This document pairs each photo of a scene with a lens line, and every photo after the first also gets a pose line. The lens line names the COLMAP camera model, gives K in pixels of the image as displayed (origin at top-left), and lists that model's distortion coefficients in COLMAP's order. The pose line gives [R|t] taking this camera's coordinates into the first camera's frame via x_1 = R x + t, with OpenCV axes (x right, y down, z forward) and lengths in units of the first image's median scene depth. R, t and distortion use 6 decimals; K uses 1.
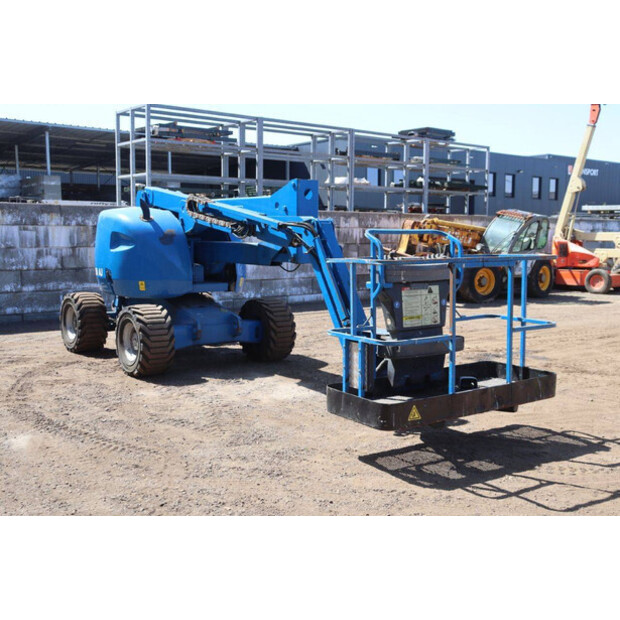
lens RADIAL K [[703.5, 0, 298.2], [0, 703.5, 301.9], [0, 0, 1]] dist [-0.017455, 0.000000]
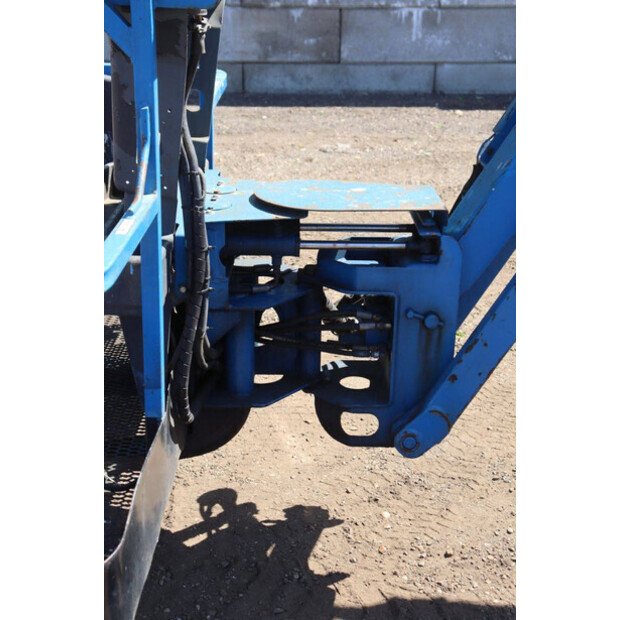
lens RADIAL K [[960.3, 0, 303.7], [0, 960.3, 314.0], [0, 0, 1]] dist [0.116100, 0.000000]
pose [[-0.566308, 0.314173, -0.761965, 0.429039], [-0.090803, 0.895087, 0.436549, -0.070379], [0.819176, 0.316410, -0.478367, 1.239257]]
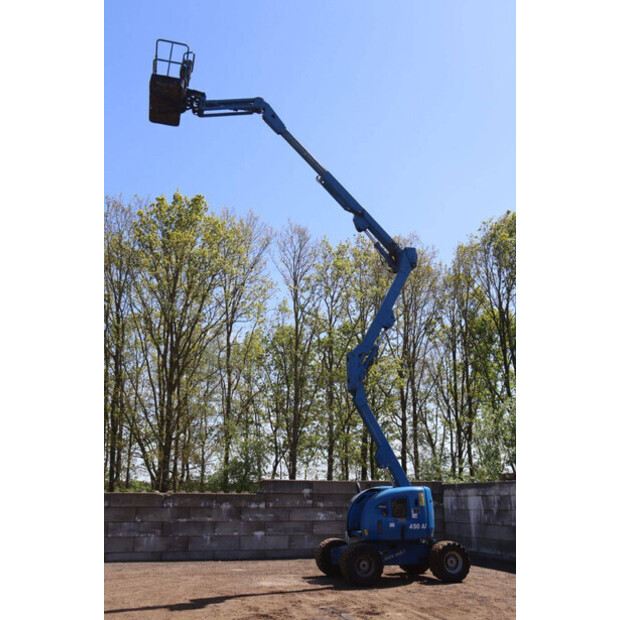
lens RADIAL K [[640.2, 0, 309.7], [0, 640.2, 322.1], [0, 0, 1]] dist [-0.030916, 0.000000]
pose [[-0.343346, -0.250788, -0.905107, 2.283265], [-0.092630, 0.968034, -0.233086, -0.231006], [0.934630, 0.003811, -0.355602, 2.257943]]
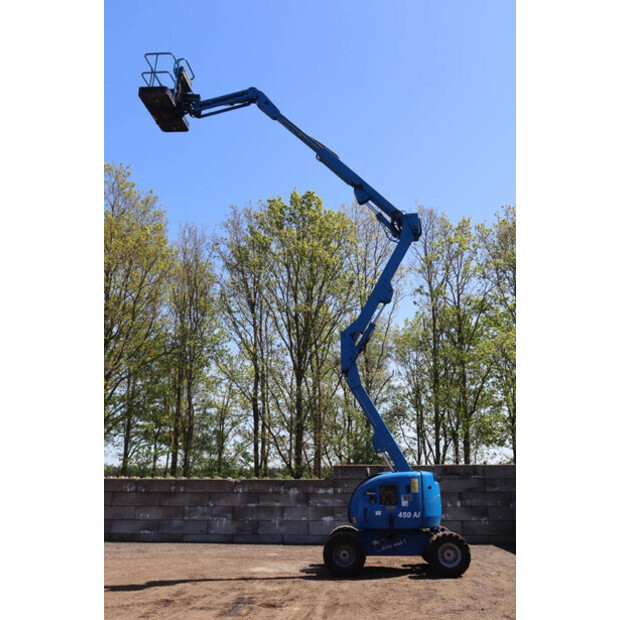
lens RADIAL K [[640.2, 0, 311.1], [0, 640.2, 316.3], [0, 0, 1]] dist [-0.030916, 0.000000]
pose [[-0.658547, -0.187497, -0.728808, 1.754520], [-0.072078, 0.979727, -0.186920, -0.320932], [0.749080, -0.070564, -0.658711, 3.039664]]
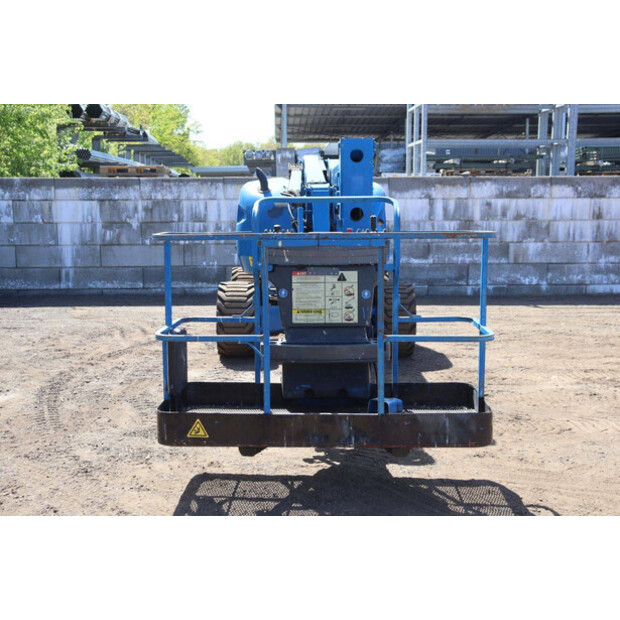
lens RADIAL K [[753.3, 0, 298.1], [0, 753.3, 311.0], [0, 0, 1]] dist [0.016626, 0.000000]
pose [[0.810644, 0.074947, -0.580723, 0.625248], [-0.053342, 0.997103, 0.054223, -0.021771], [0.583105, -0.012978, 0.812293, 0.321823]]
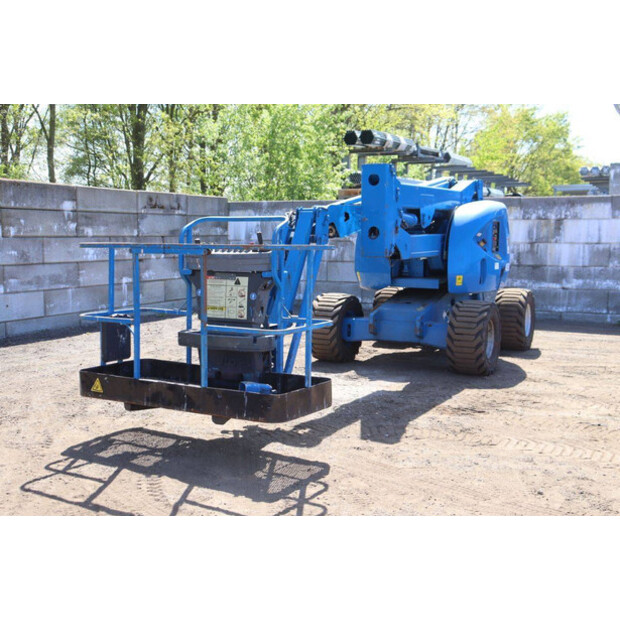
lens RADIAL K [[798.1, 0, 305.0], [0, 798.1, 309.1], [0, 0, 1]] dist [0.033740, 0.000000]
pose [[0.435454, 0.090863, -0.895614, 1.178577], [-0.094596, 0.994003, 0.054852, -0.046996], [0.895227, 0.060836, 0.441438, 0.624508]]
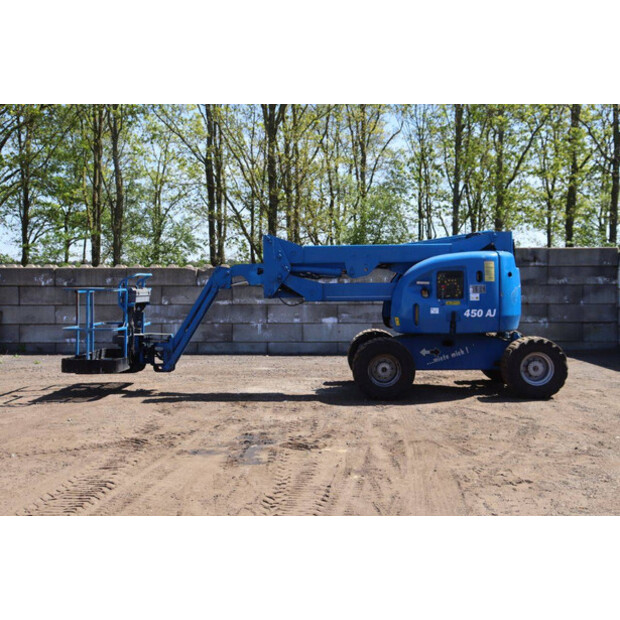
lens RADIAL K [[811.5, 0, 320.5], [0, 811.5, 307.2], [0, 0, 1]] dist [0.049102, 0.000000]
pose [[-0.599811, 0.029324, -0.799604, 1.548824], [-0.075842, 0.992745, 0.093299, -0.248945], [0.796539, 0.116605, -0.593236, 2.625899]]
